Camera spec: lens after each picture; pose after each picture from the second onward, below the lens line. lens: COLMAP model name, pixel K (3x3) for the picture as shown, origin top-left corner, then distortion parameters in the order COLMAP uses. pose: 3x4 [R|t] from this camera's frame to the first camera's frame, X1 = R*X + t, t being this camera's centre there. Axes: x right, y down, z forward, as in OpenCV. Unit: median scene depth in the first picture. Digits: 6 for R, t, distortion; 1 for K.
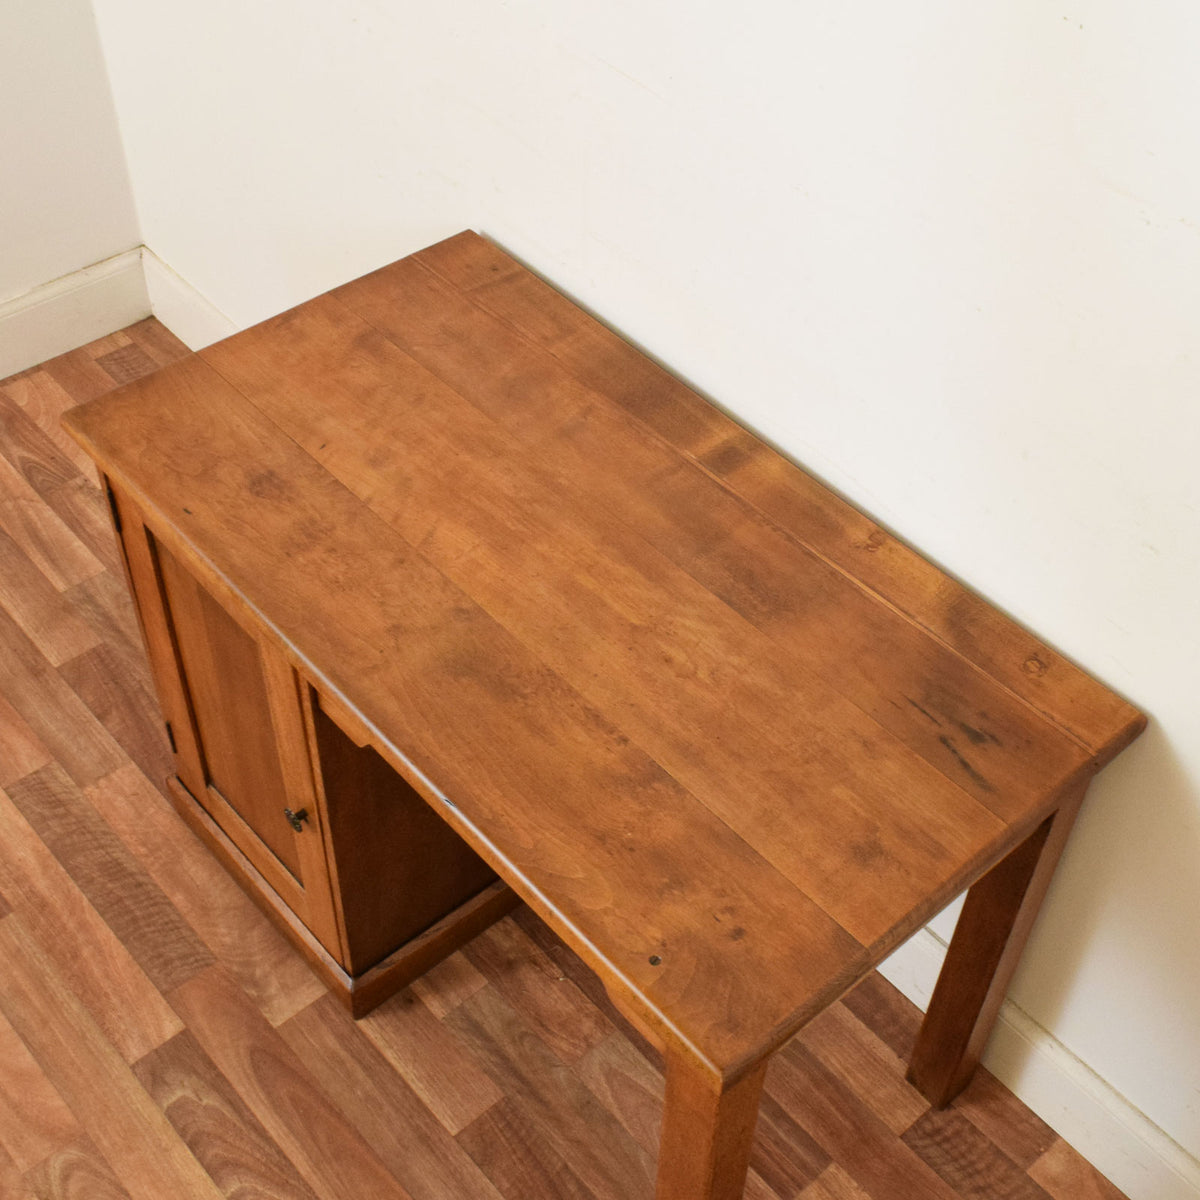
lens RADIAL K [[1649.3, 0, 668.5], [0, 1649.3, 558.0], [0, 0, 1]] dist [-0.020196, 0.000000]
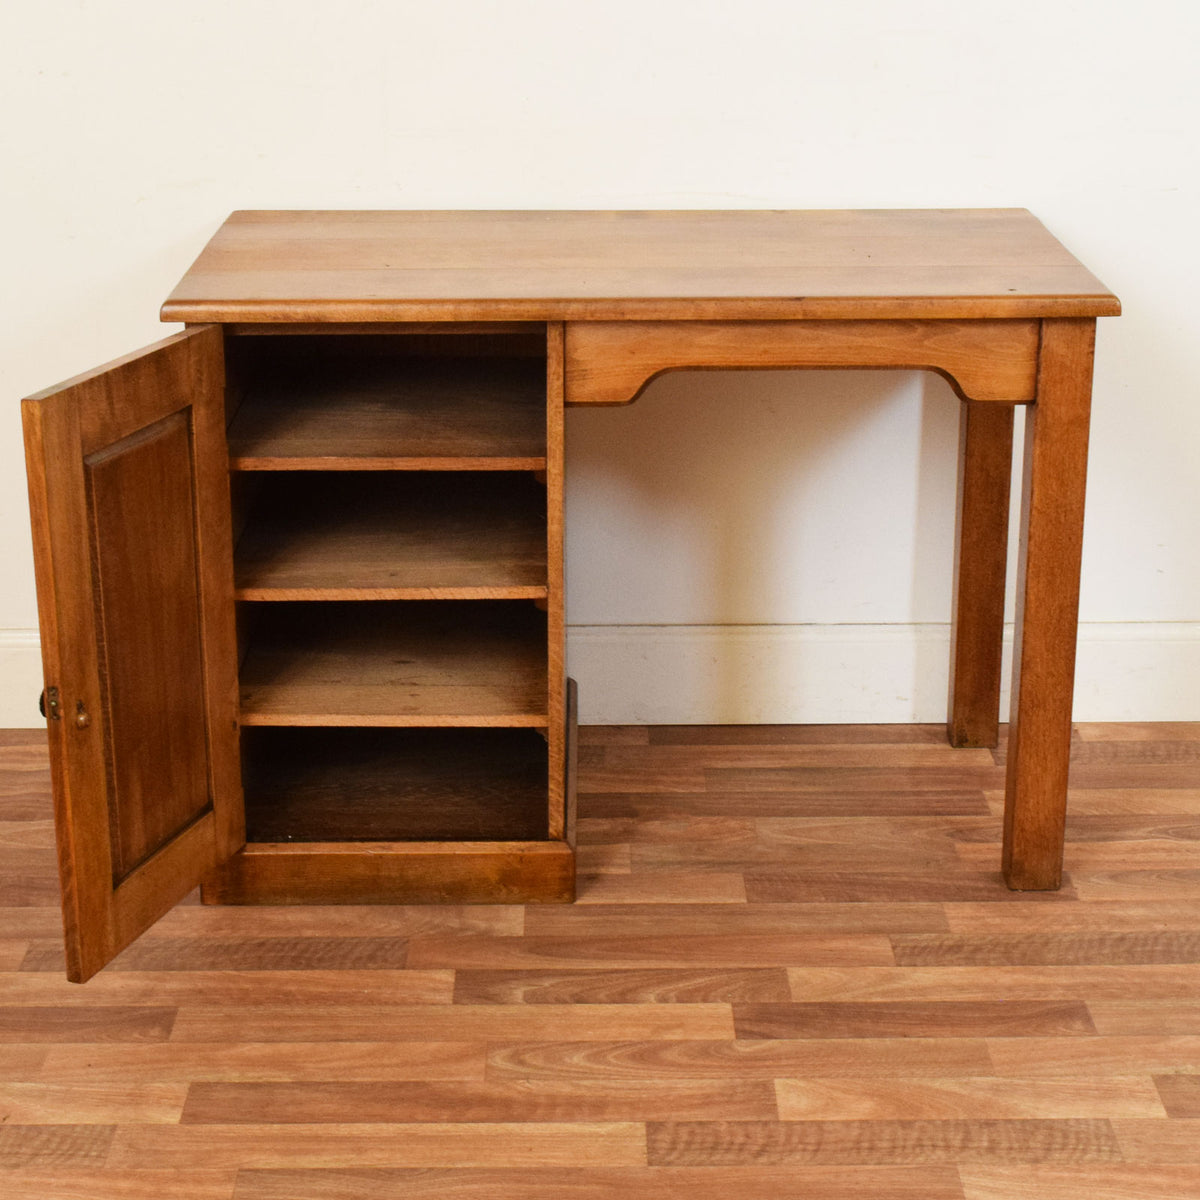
lens RADIAL K [[2458.0, 0, 597.4], [0, 2458.0, 560.3], [0, 0, 1]] dist [-0.032979, 0.000000]
pose [[0.671375, -0.276882, 0.687453, -1.093881], [0.551590, 0.806202, -0.213980, 0.434982], [-0.494979, 0.522853, 0.693989, -0.067977]]
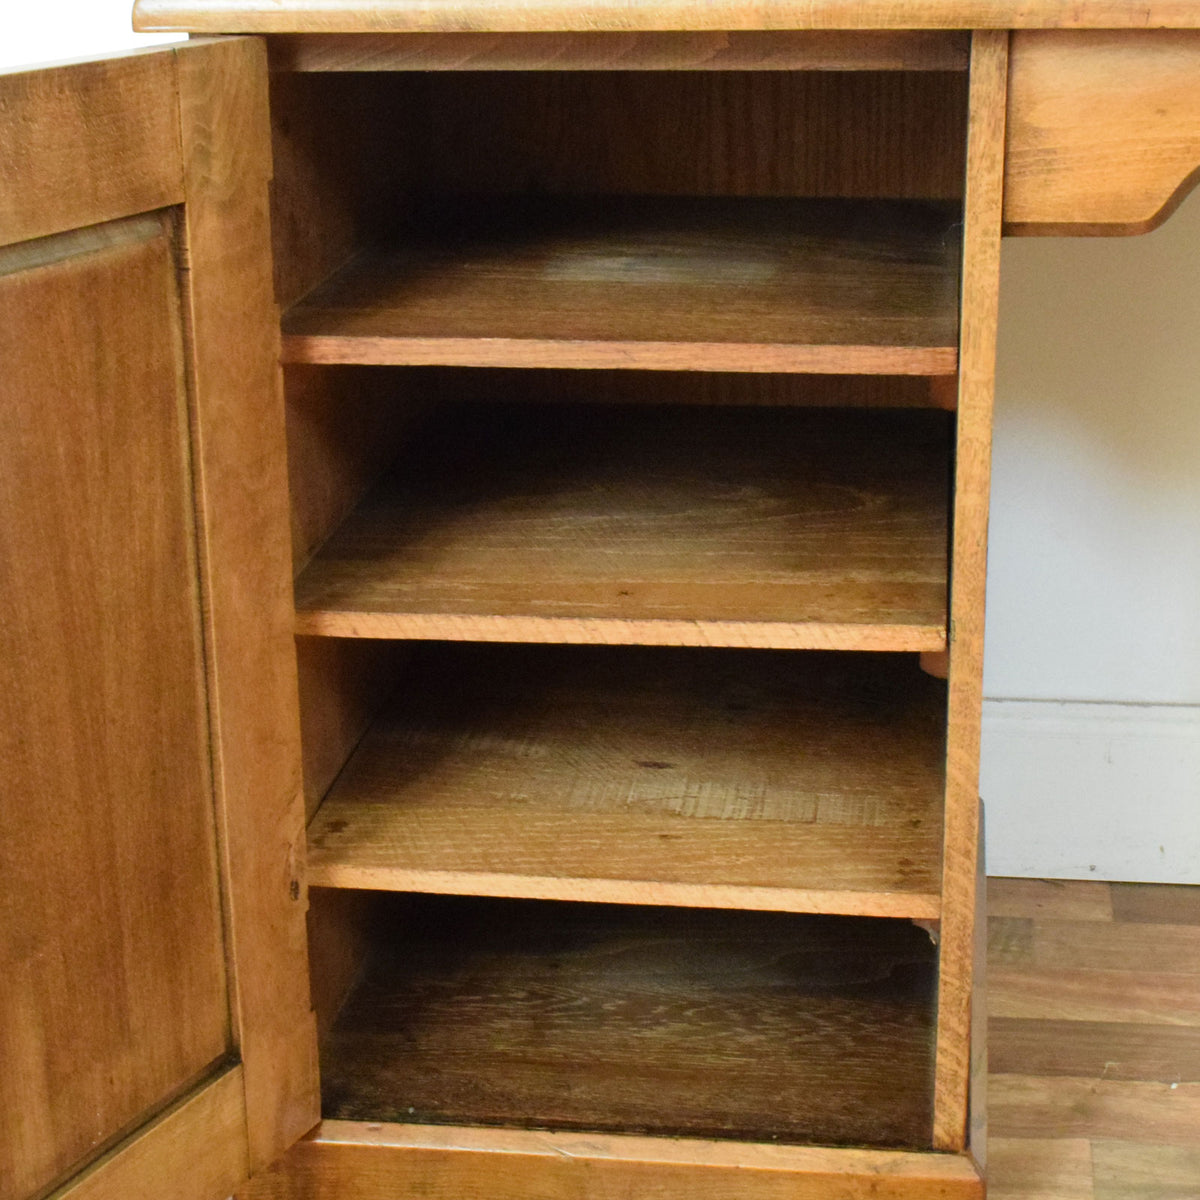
lens RADIAL K [[2458.0, 0, 597.6], [0, 2458.0, 598.6], [0, 0, 1]] dist [-0.032979, 0.000000]
pose [[0.772940, -0.254128, 0.581363, -0.621700], [0.488323, 0.823293, -0.289359, 0.274364], [-0.405098, 0.507550, 0.760452, 0.444608]]
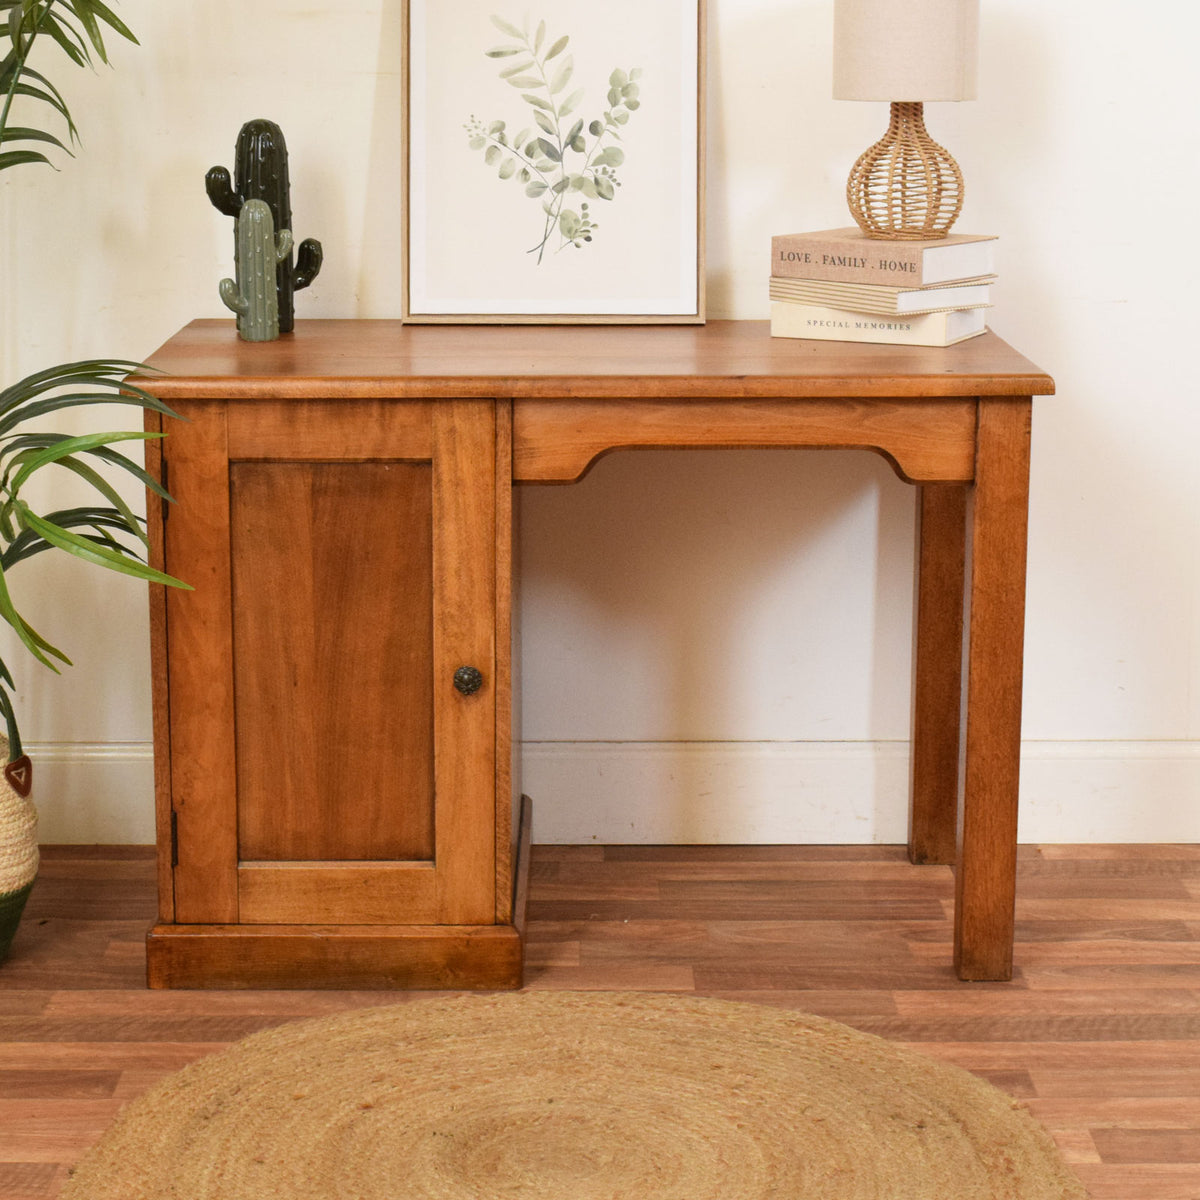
lens RADIAL K [[2728.2, 0, 568.1], [0, 2728.2, 567.5], [0, 0, 1]] dist [-0.037106, 0.000000]
pose [[0.679595, -0.197493, 0.706503, -1.221703], [0.545630, 0.779823, -0.306861, 0.588215], [-0.490345, 0.594031, 0.637722, -0.129143]]
